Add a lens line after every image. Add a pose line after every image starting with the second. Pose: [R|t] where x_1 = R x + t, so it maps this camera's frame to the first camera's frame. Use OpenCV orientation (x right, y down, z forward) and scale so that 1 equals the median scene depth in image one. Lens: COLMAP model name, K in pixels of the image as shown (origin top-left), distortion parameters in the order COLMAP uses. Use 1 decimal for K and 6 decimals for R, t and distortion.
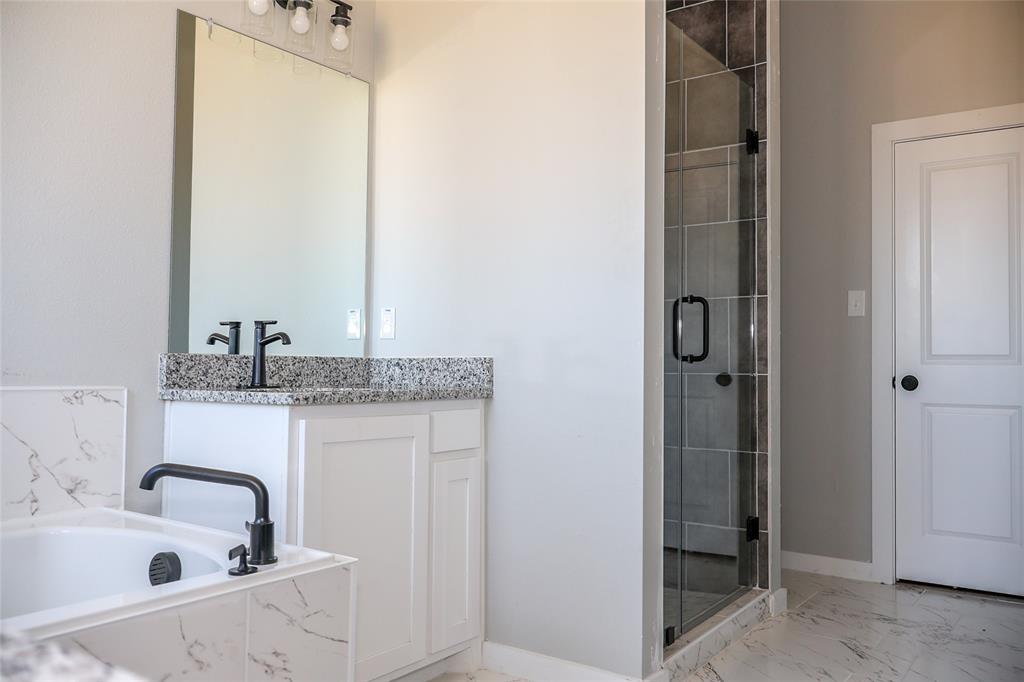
lens RADIAL K [[864.9, 0, 510.6], [0, 864.9, 348.4], [0, 0, 1]] dist [0.001774, -0.000109]
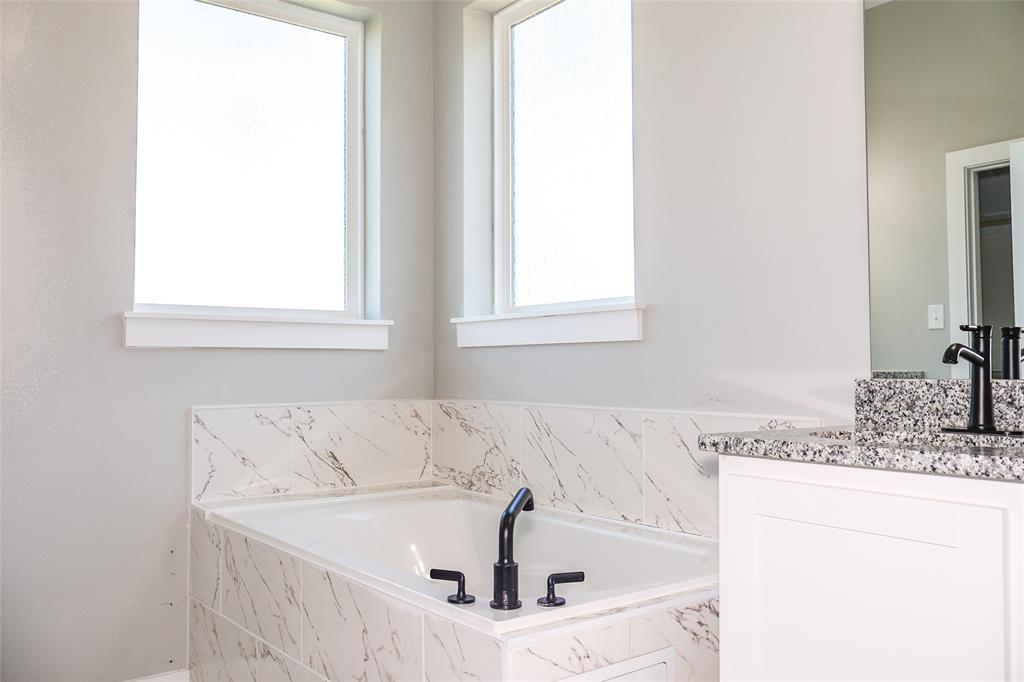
lens RADIAL K [[864.9, 0, 510.6], [0, 864.9, 348.4], [0, 0, 1]] dist [0.001774, -0.000109]
pose [[-0.301930, -0.035056, -0.952686, 0.462768], [0.019862, 0.998875, -0.043050, 0.005693], [0.953123, -0.031920, -0.300894, 0.973620]]
